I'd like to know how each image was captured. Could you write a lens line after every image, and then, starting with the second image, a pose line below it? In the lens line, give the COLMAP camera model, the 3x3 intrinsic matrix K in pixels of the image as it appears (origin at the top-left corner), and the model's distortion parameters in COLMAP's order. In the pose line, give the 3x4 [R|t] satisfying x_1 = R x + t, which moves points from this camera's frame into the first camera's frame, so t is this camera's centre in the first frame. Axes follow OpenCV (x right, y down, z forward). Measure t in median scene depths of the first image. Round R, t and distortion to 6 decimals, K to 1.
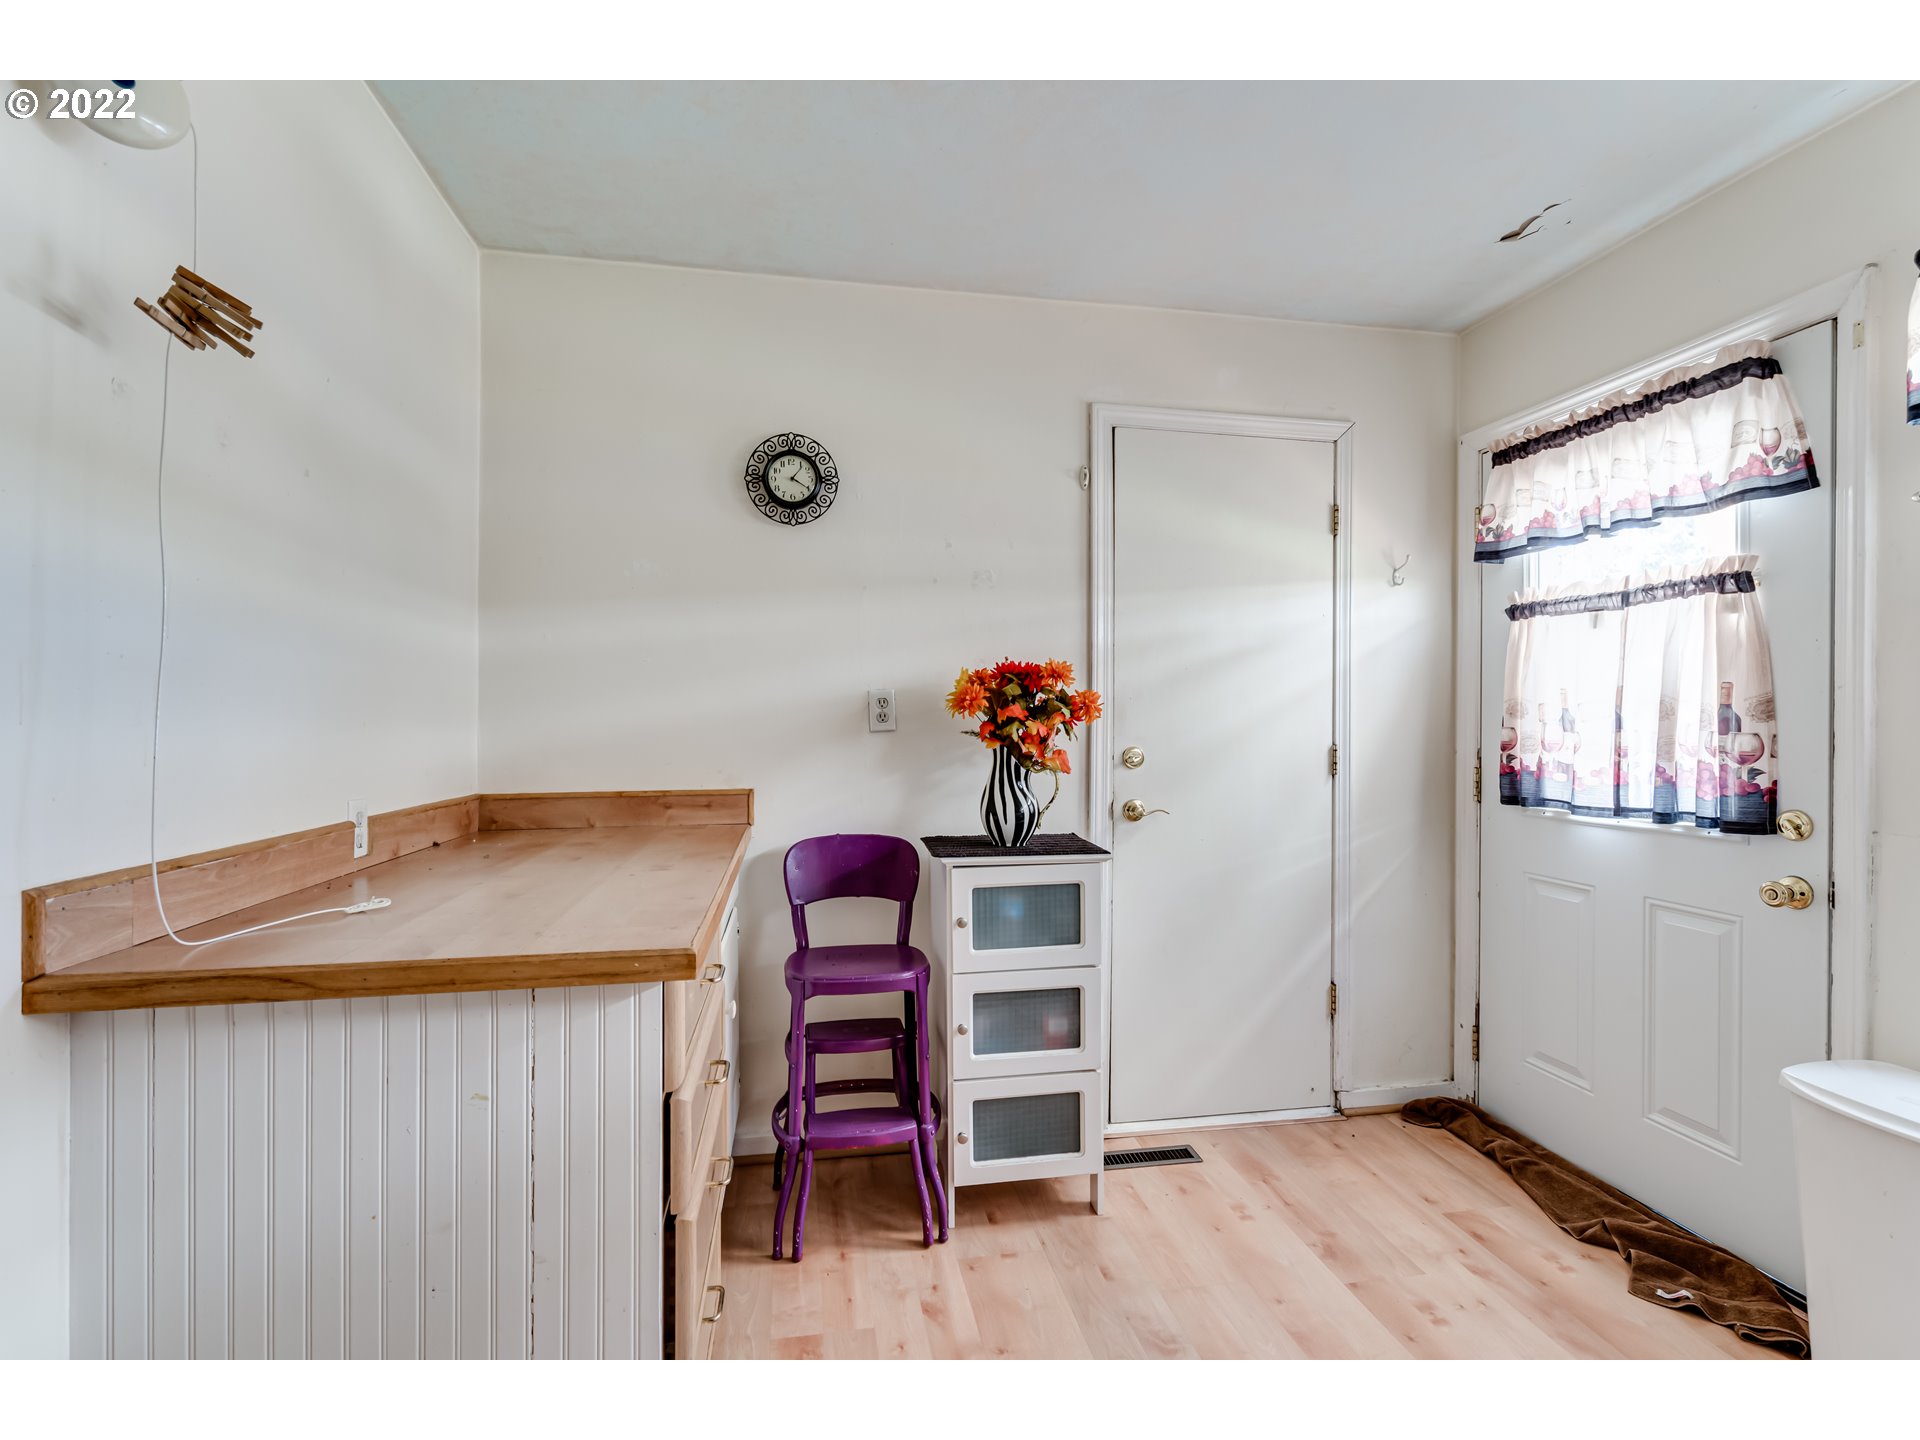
lens RADIAL K [[876.6, 0, 960.0], [0, 876.6, 720.0], [0, 0, 1]] dist [0.000020, 0.000588]
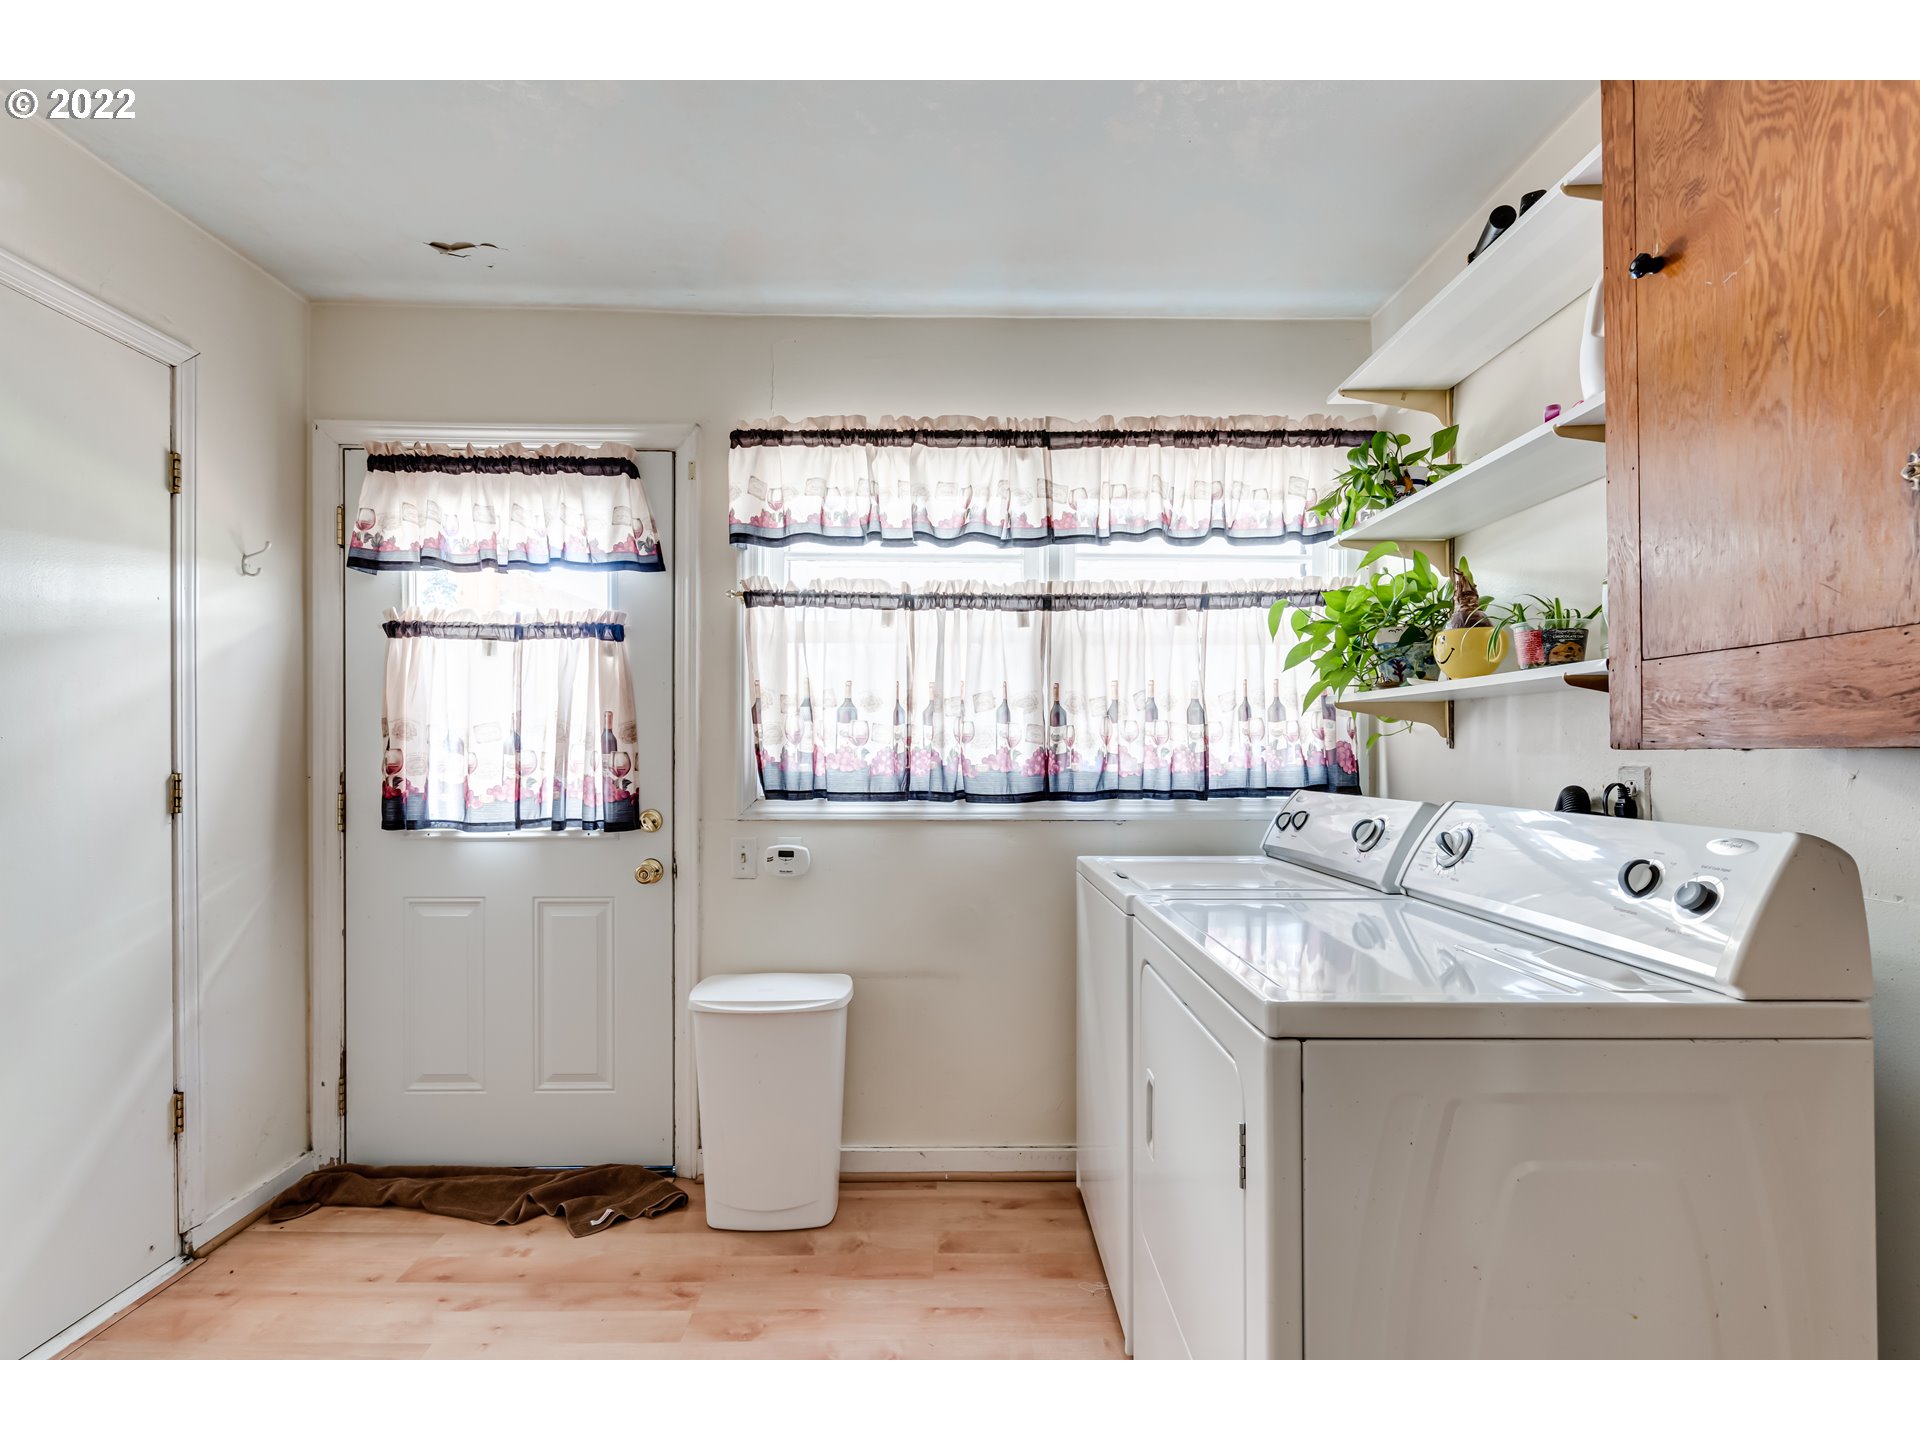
lens RADIAL K [[880.2, 0, 957.2], [0, 880.2, 748.9], [0, 0, 1]] dist [0.000662, 0.000242]
pose [[0.169441, -0.005937, 0.985523, -0.242962], [-0.002687, 0.999975, 0.006486, 0.000597], [-0.985537, -0.003747, 0.169420, 0.261147]]
